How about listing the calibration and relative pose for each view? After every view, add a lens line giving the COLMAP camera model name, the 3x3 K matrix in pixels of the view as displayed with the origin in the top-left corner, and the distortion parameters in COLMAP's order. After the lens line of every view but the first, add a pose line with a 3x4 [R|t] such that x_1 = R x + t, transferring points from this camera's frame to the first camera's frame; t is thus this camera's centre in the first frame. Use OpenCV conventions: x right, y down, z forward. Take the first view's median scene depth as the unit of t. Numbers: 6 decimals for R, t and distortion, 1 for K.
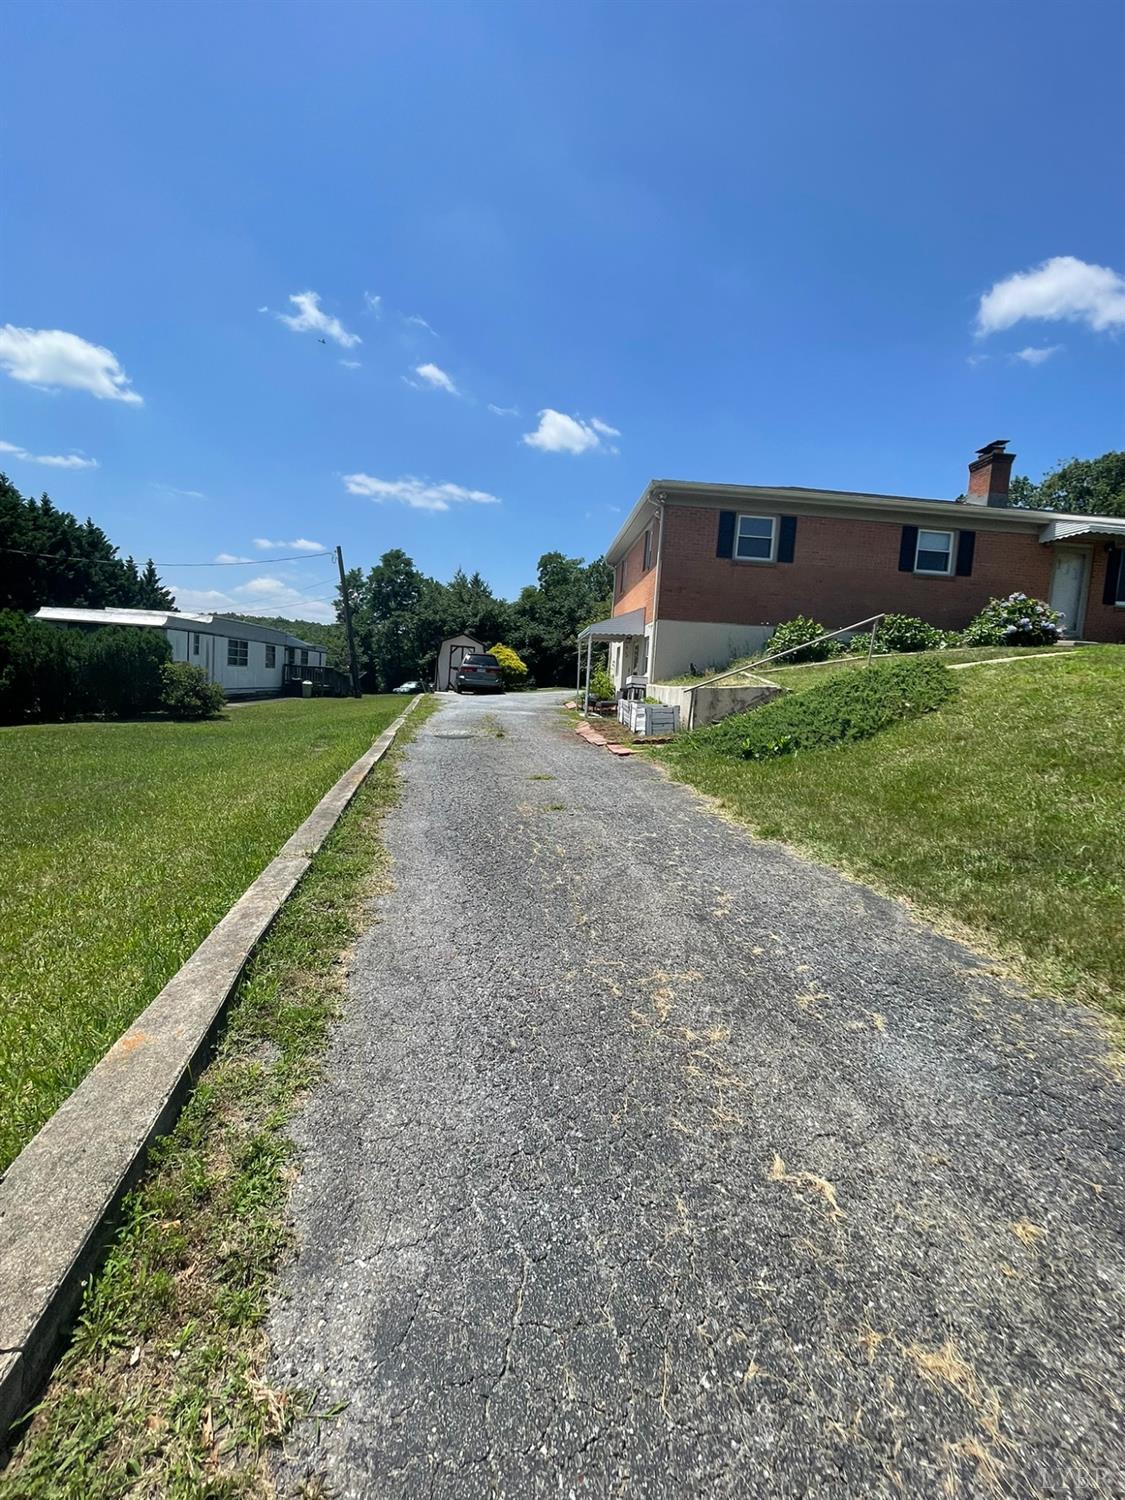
lens RADIAL K [[656.6, 0, 568.1], [0, 656.6, 753.8], [0, 0, 1]] dist [0.037624, -0.035175]
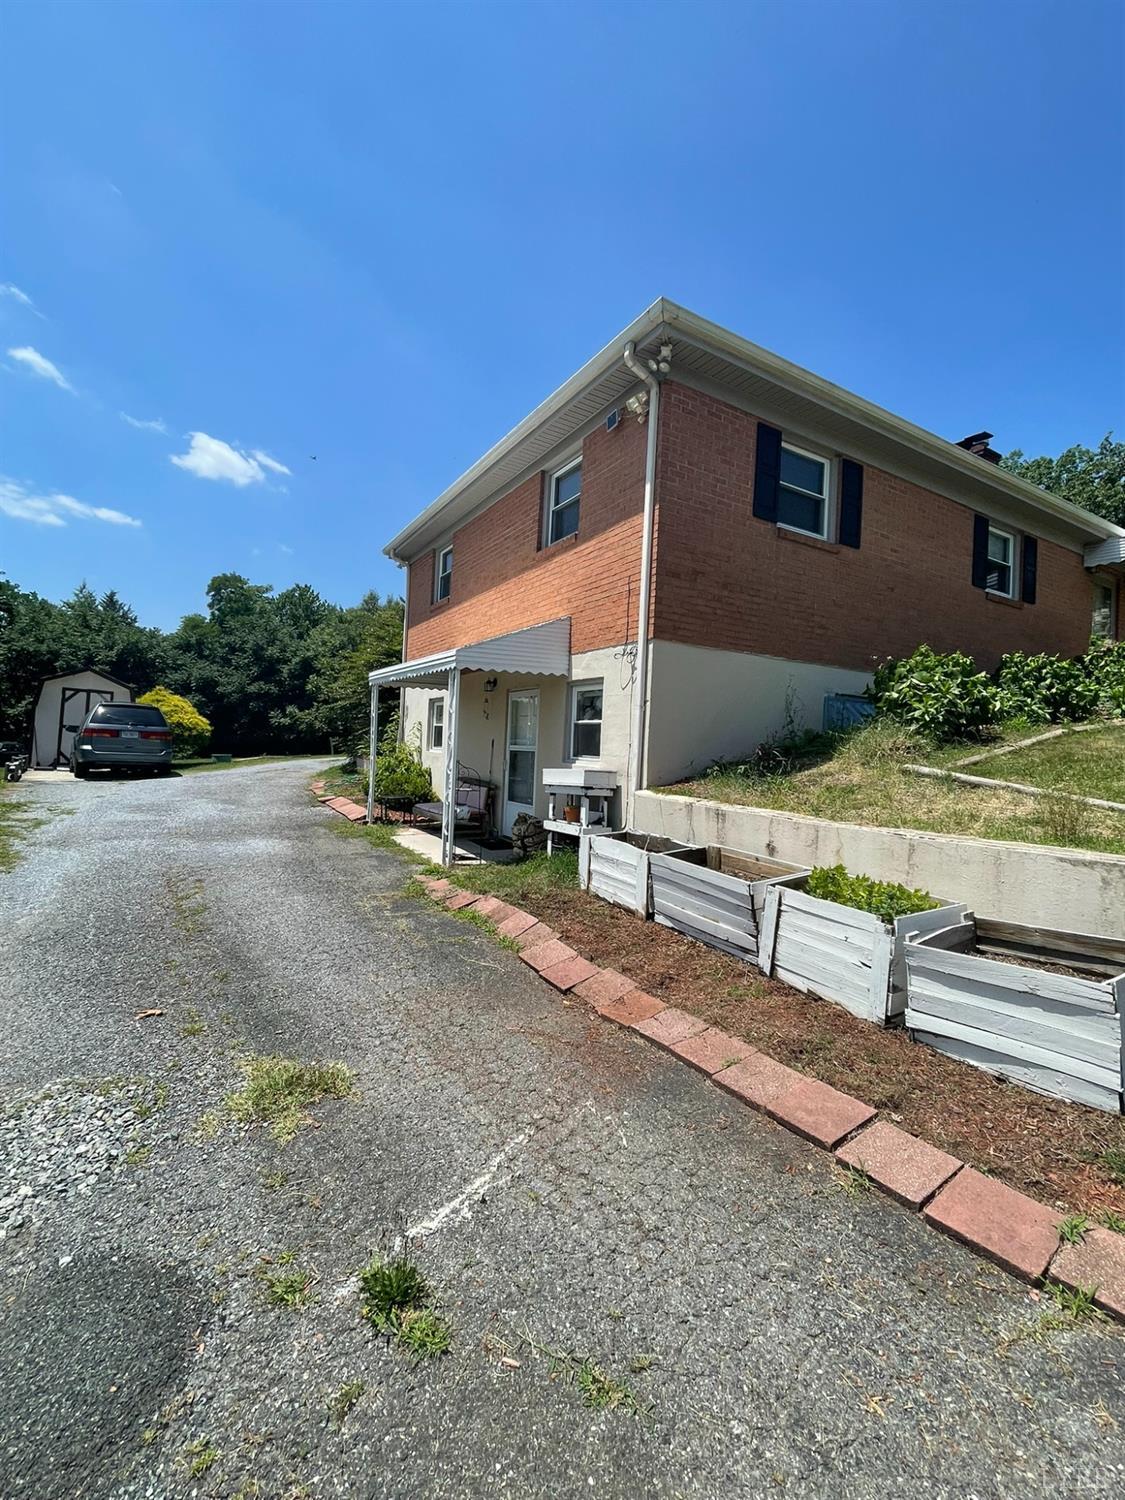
lens RADIAL K [[651.4, 0, 558.7], [0, 651.4, 757.3], [0, 0, 1]] dist [0.001176, 0.017379]
pose [[0.894849, -0.023596, 0.445746, -0.033082], [0.053577, 0.997060, -0.054777, -0.035305], [-0.443143, 0.072899, 0.893482, 0.210992]]
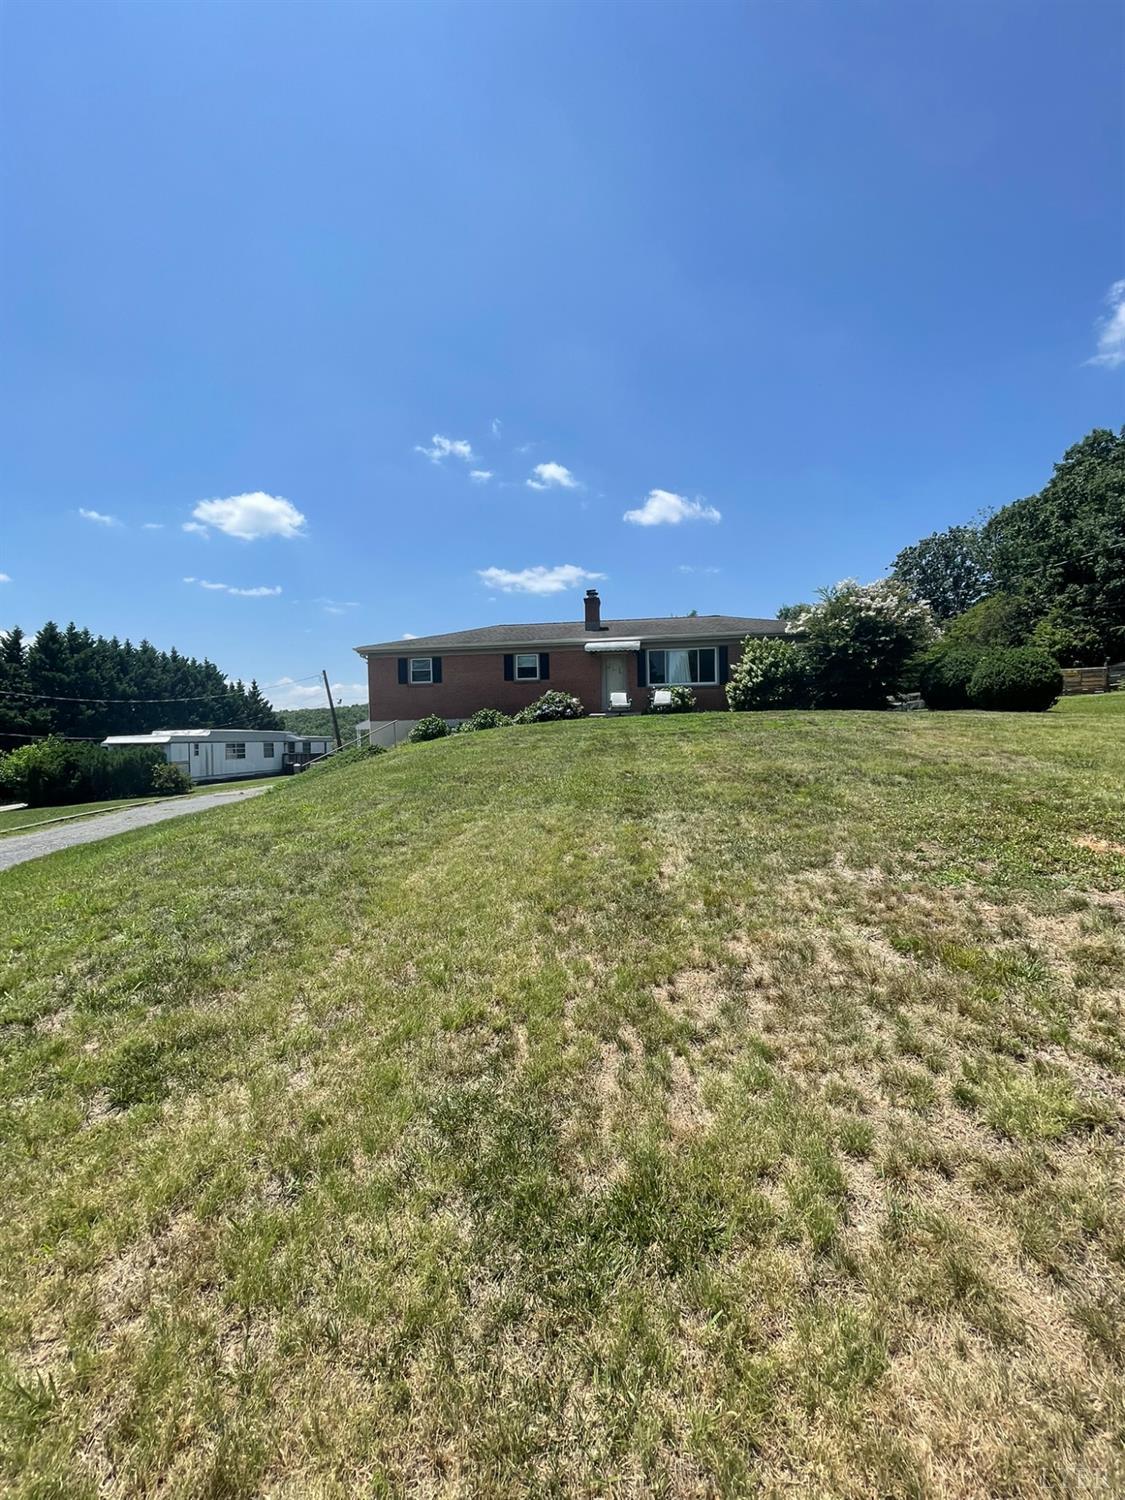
lens RADIAL K [[648.3, 0, 573.2], [0, 648.3, 717.9], [0, 0, 1]] dist [0.016949, -0.000080]
pose [[0.976201, -0.087406, -0.198475, 0.344256], [0.058434, 0.987348, -0.147407, 0.024860], [0.208848, 0.132302, 0.968958, -0.191918]]
